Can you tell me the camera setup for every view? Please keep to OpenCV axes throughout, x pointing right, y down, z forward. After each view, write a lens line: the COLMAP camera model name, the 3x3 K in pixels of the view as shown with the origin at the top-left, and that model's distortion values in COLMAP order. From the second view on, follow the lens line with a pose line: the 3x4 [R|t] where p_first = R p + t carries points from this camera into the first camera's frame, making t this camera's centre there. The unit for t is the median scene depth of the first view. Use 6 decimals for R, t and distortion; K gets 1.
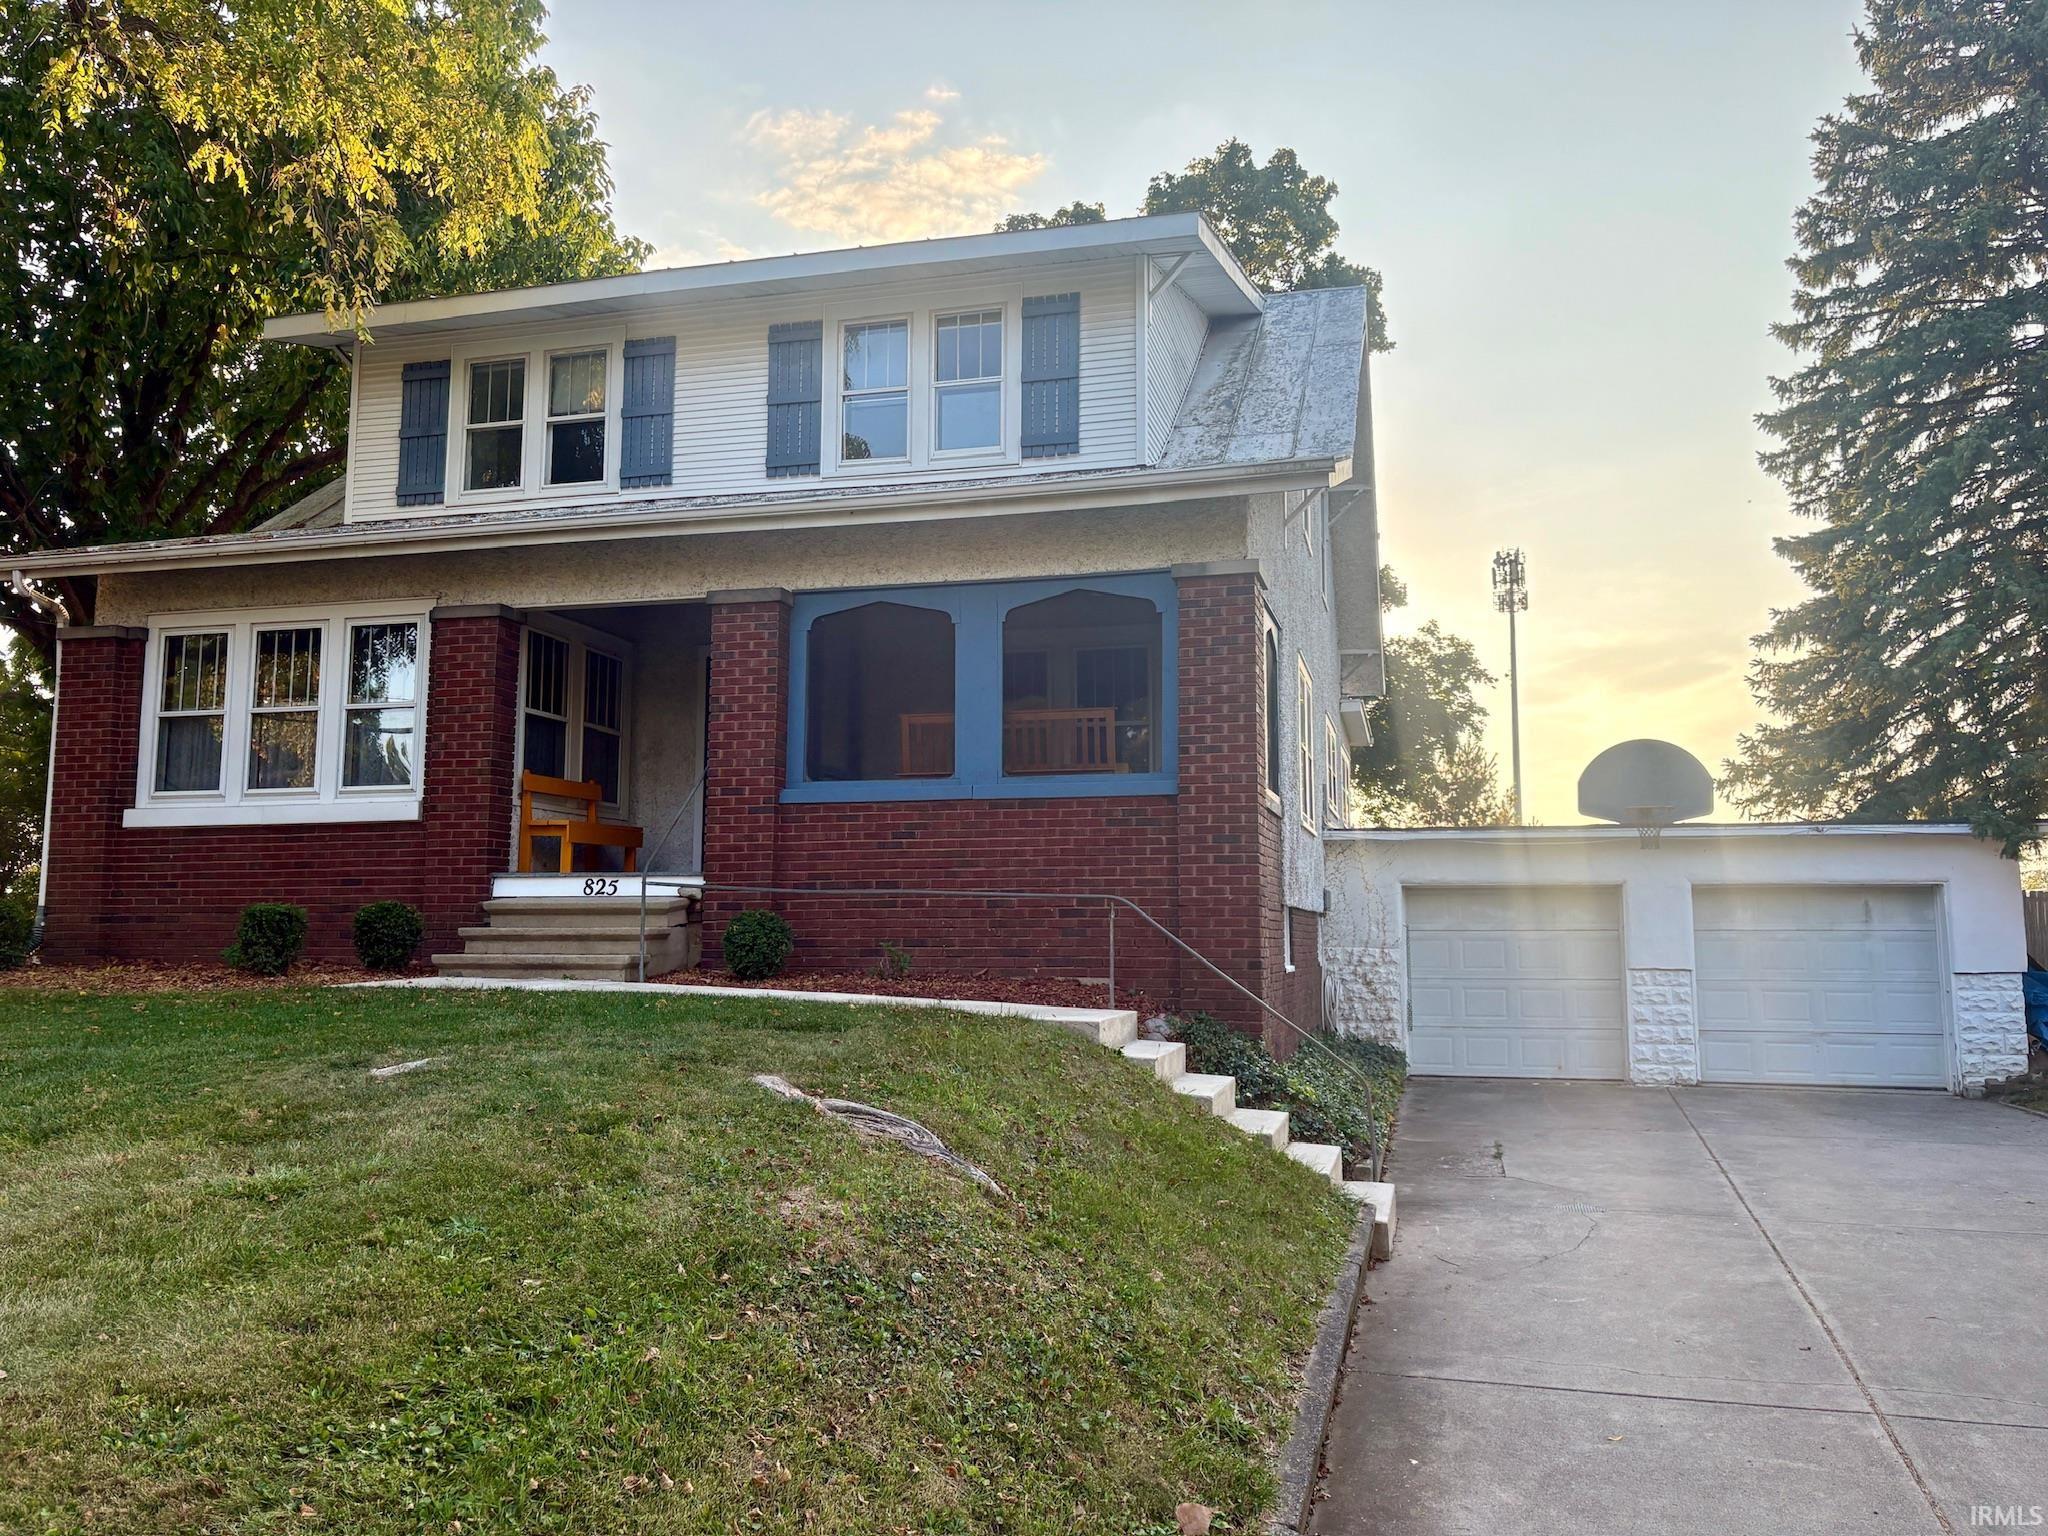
lens RADIAL K [[1535.3, 0, 1024.0], [0, 1535.3, 768.0], [0, 0, 1]] dist [0.046968, -0.054840]
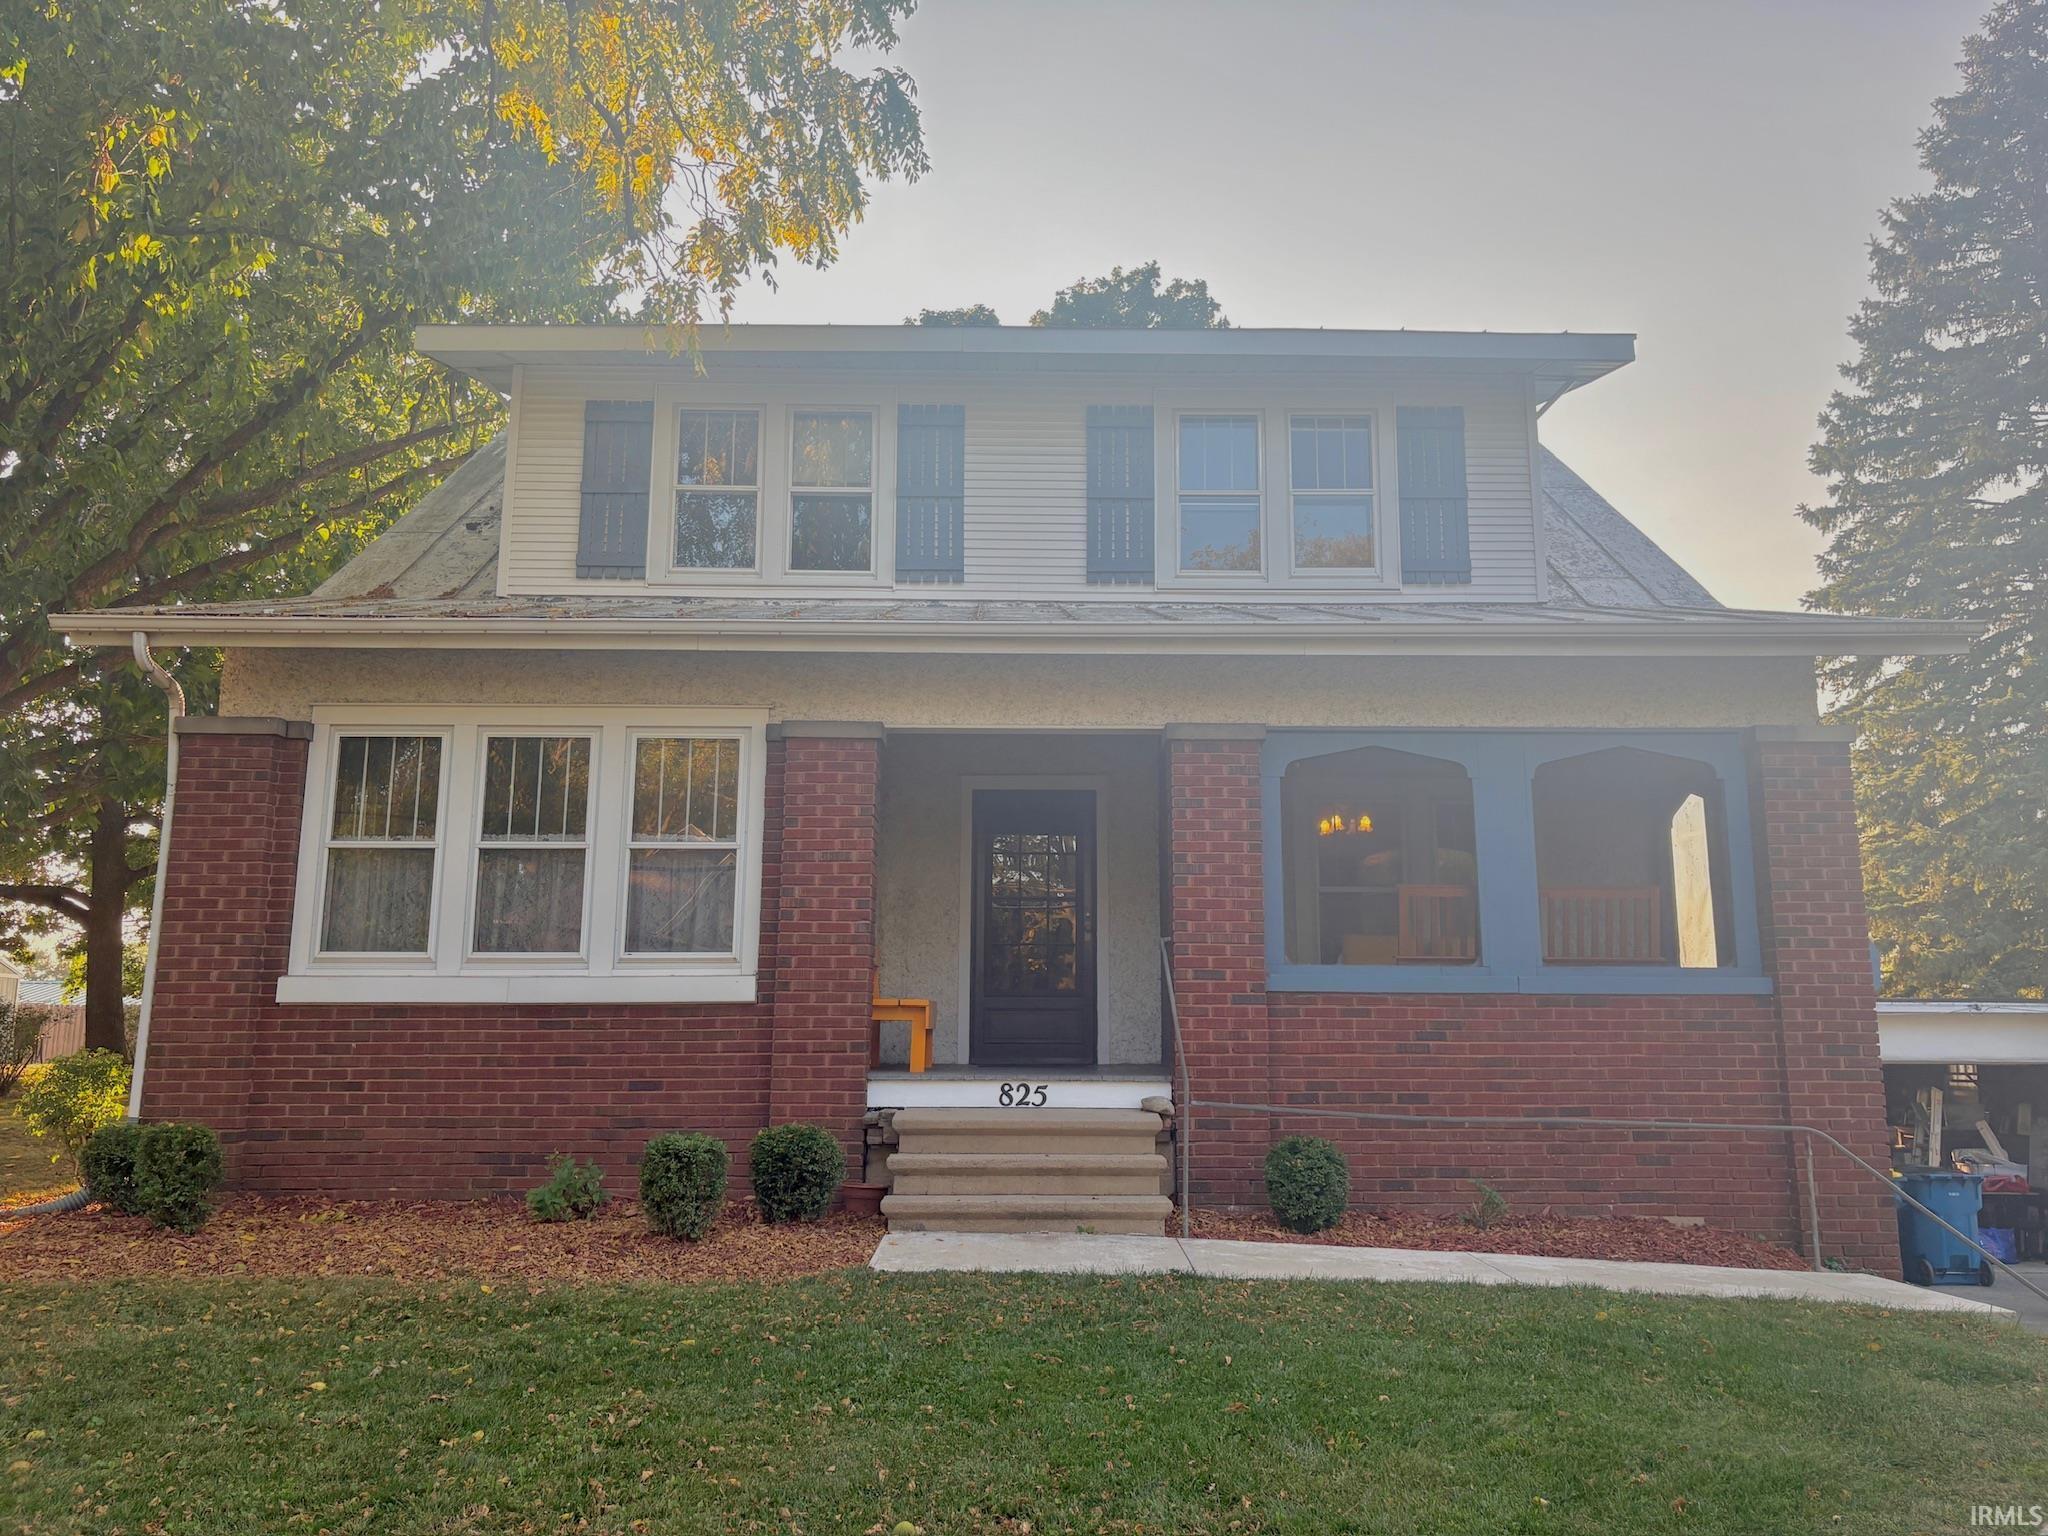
lens RADIAL K [[1589.2, 0, 1024.0], [0, 1589.2, 768.0], [0, 0, 1]] dist [0.108164, -0.262783]
pose [[0.967116, 0.050130, 0.249345, -0.453266], [-0.030284, 0.996106, -0.082804, -0.018699], [-0.252525, 0.072530, 0.964868, 0.205675]]
